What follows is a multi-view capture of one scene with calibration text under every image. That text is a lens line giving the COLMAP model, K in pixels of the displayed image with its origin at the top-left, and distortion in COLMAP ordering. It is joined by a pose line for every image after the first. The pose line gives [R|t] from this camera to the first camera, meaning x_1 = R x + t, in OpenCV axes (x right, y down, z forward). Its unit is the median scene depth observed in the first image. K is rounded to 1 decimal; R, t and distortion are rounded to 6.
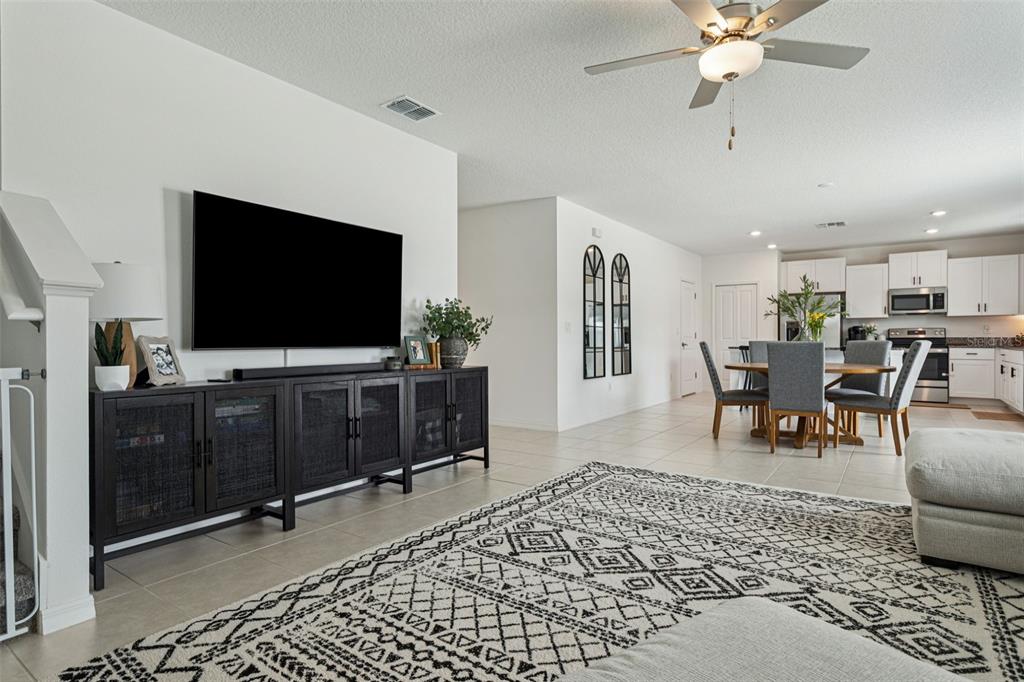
lens RADIAL K [[536.6, 0, 512.0], [0, 536.6, 341.0], [0, 0, 1]] dist [-0.000880, -0.000202]
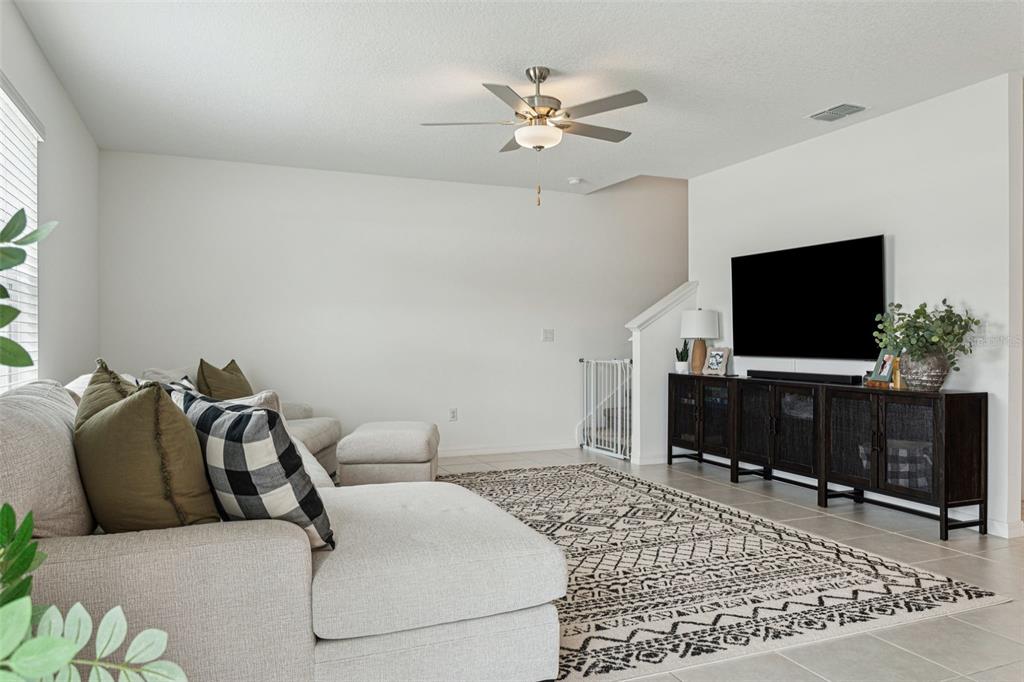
lens RADIAL K [[728.5, 0, 512.0], [0, 728.5, 341.0], [0, 0, 1]] dist [0.000207, 0.000168]
pose [[-0.525537, 0.002343, -0.850767, 1.241772], [-0.001909, 0.999990, 0.003933, -0.027626], [0.850768, 0.003691, -0.525528, 1.209035]]
